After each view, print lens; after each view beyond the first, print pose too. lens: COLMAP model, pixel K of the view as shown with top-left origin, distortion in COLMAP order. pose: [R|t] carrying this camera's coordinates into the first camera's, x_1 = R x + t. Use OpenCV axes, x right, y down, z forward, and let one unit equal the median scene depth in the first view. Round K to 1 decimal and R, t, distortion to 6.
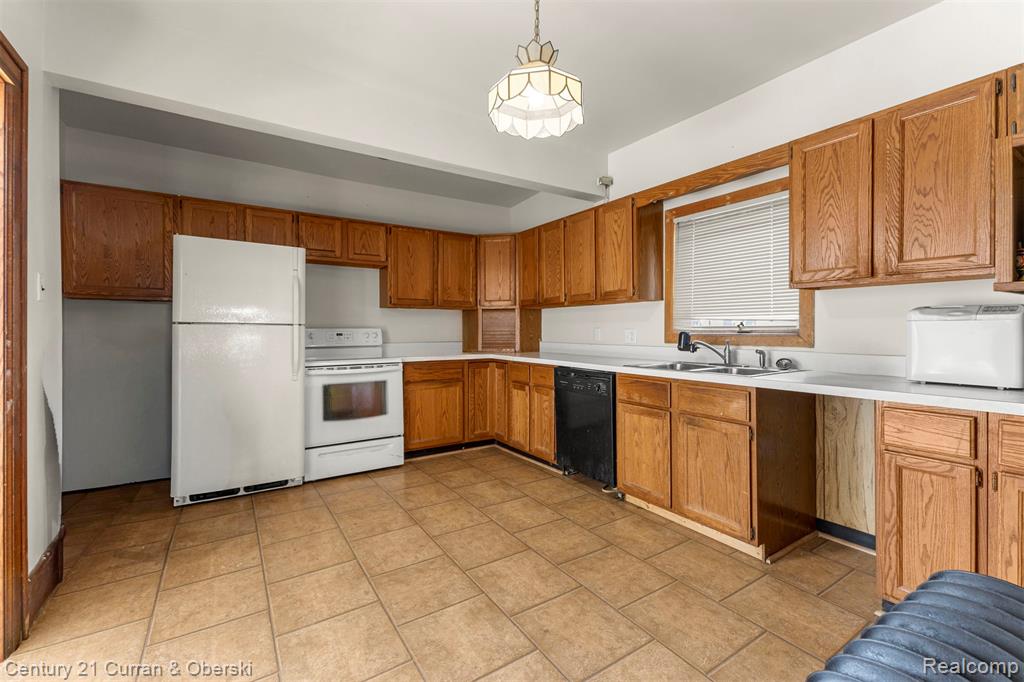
lens RADIAL K [[441.0, 0, 513.7], [0, 441.0, 332.2], [0, 0, 1]] dist [0.006968, -0.000388]
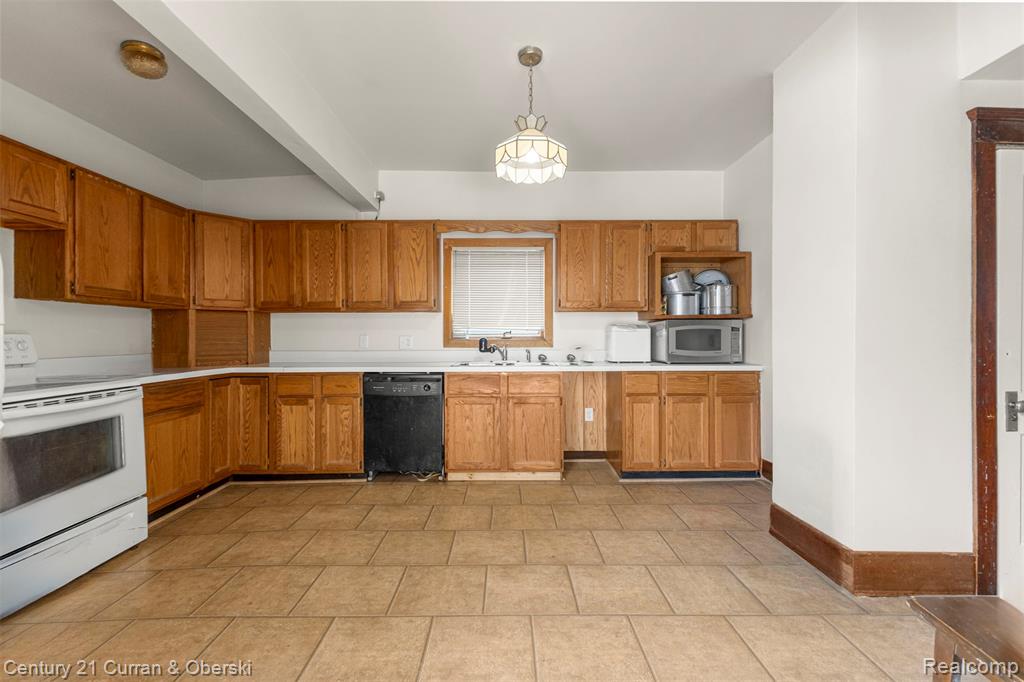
lens RADIAL K [[438.2, 0, 519.2], [0, 438.2, 338.8], [0, 0, 1]] dist [0.010039, -0.000026]
pose [[0.532331, -0.002477, 0.846532, -0.580796], [0.007404, 0.999971, -0.001730, 0.004553], [-0.846504, 0.007188, 0.532334, 0.189337]]
